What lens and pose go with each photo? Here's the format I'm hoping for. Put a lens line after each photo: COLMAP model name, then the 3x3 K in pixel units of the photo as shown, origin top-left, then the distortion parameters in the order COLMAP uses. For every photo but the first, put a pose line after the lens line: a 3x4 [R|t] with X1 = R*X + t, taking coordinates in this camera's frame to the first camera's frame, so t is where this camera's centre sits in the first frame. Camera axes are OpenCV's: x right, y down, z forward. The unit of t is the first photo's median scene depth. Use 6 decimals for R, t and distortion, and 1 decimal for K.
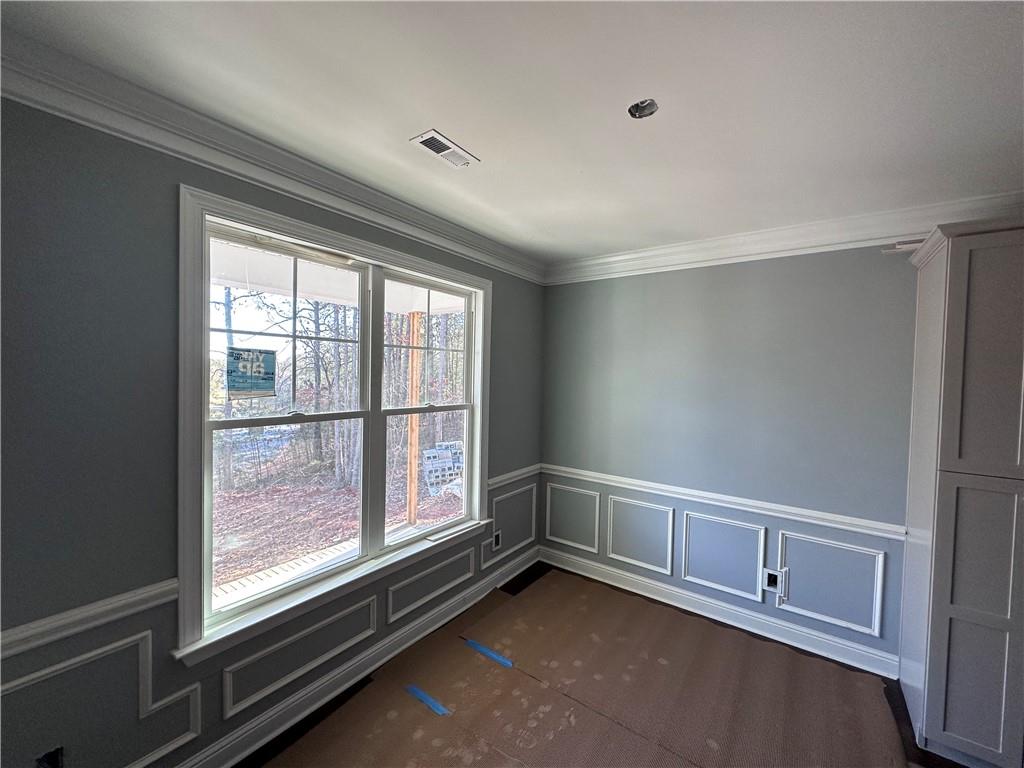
lens RADIAL K [[407.9, 0, 513.2], [0, 407.9, 384.1], [0, 0, 1]] dist [-0.000487, -0.000634]
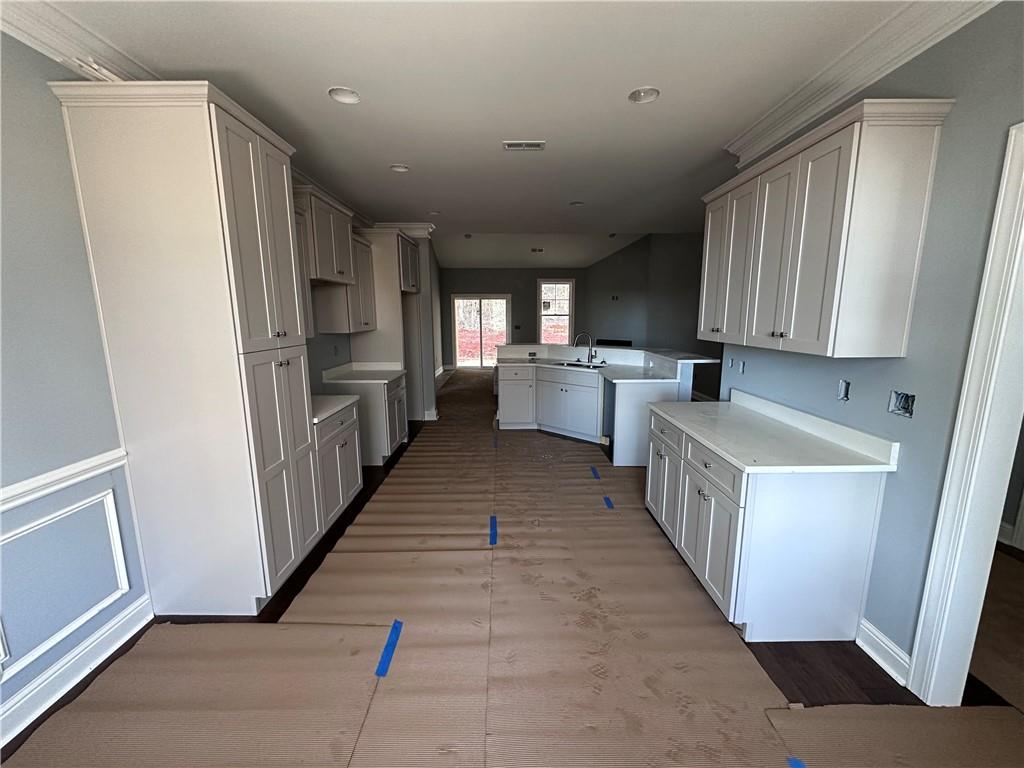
lens RADIAL K [[407.9, 0, 513.2], [0, 407.9, 384.1], [0, 0, 1]] dist [-0.000487, -0.000634]
pose [[-0.592406, -0.155025, 0.790584, -0.115376], [0.016089, 0.978839, 0.203996, 0.059918], [-0.805479, 0.133569, -0.577376, 0.702827]]
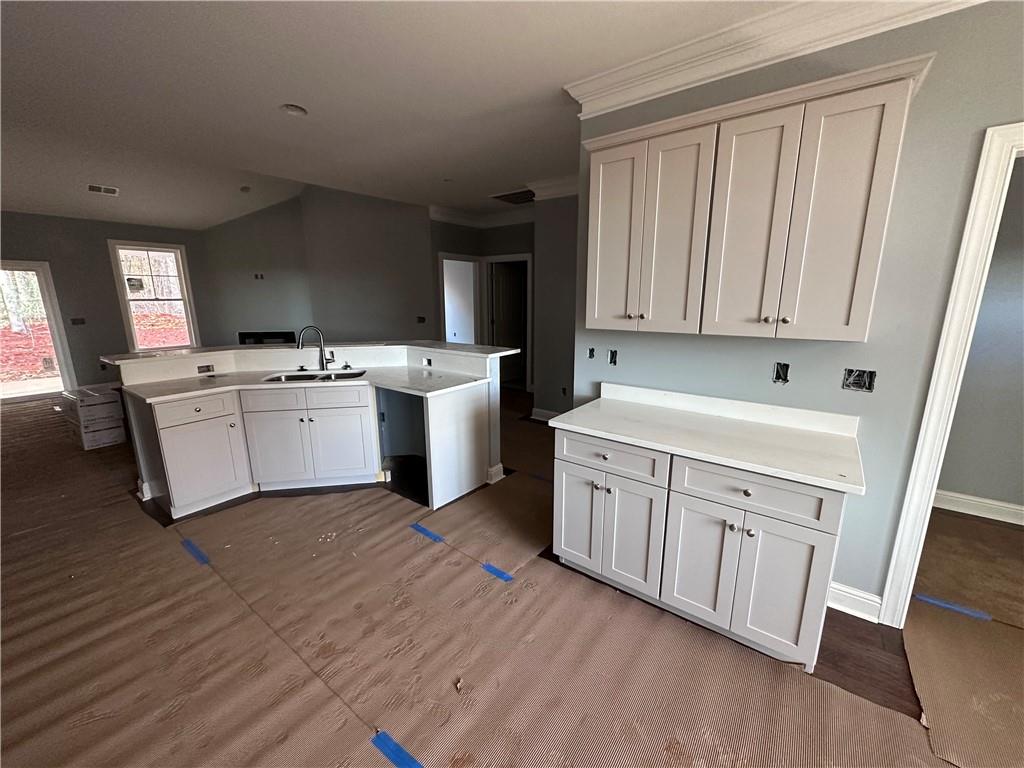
lens RADIAL K [[407.9, 0, 513.2], [0, 407.9, 384.1], [0, 0, 1]] dist [-0.000487, -0.000634]
pose [[-0.999410, -0.022316, 0.026115, 0.571088], [-0.015338, 0.970143, 0.242046, 0.078728], [-0.030736, 0.241503, -0.969913, 0.538022]]
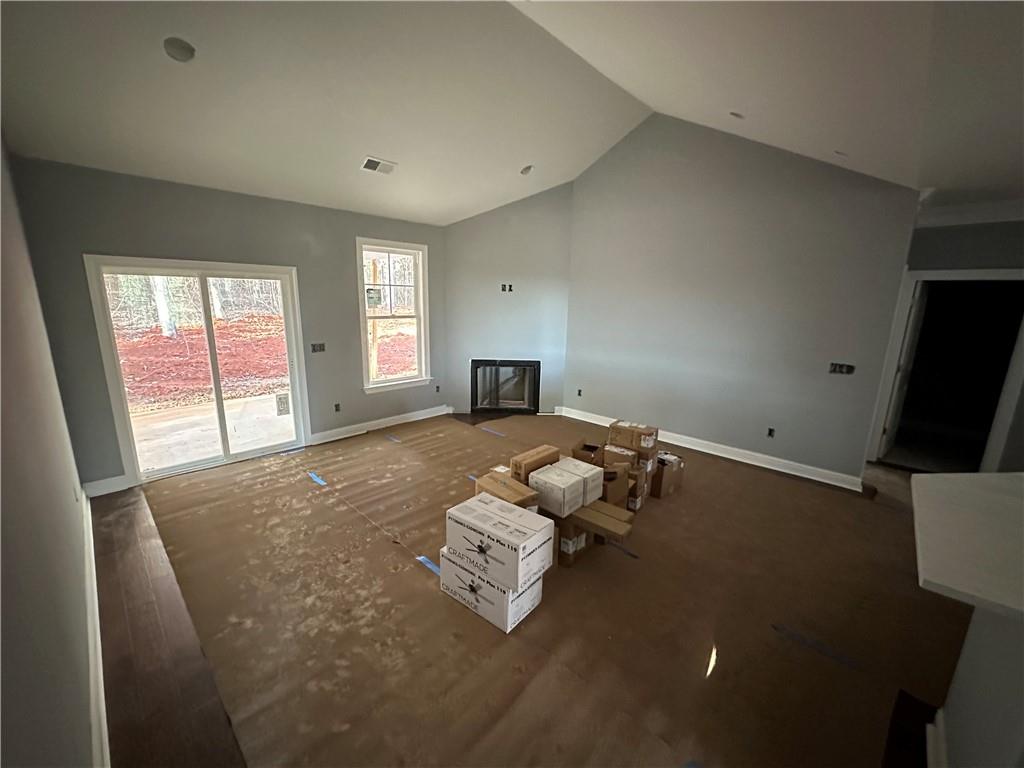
lens RADIAL K [[407.9, 0, 513.2], [0, 407.9, 384.1], [0, 0, 1]] dist [-0.000487, -0.000634]
pose [[-0.991576, -0.069123, 0.109541, 2.111681], [-0.040220, 0.968211, 0.246882, 0.025237], [-0.123124, 0.240396, -0.962834, -0.139542]]
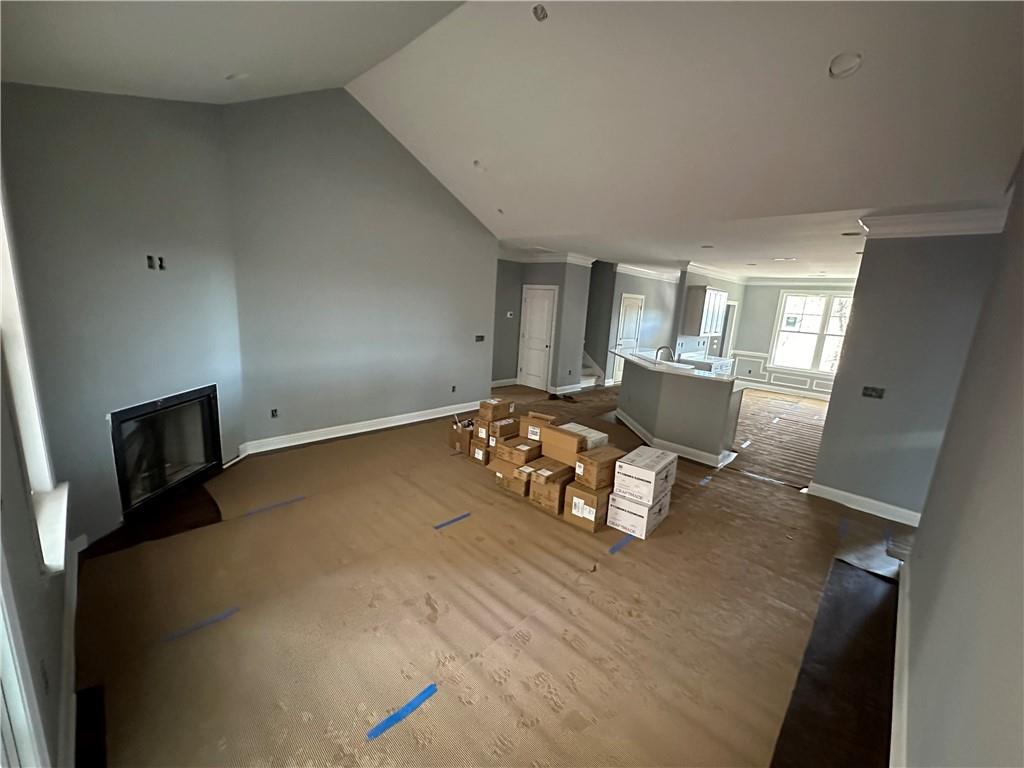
lens RADIAL K [[407.9, 0, 513.2], [0, 407.9, 384.1], [0, 0, 1]] dist [-0.000487, -0.000634]
pose [[-0.147154, 0.164947, -0.975263, 3.428191], [-0.093751, 0.979232, 0.179764, 0.100018], [0.984661, 0.117885, -0.128634, -1.151648]]
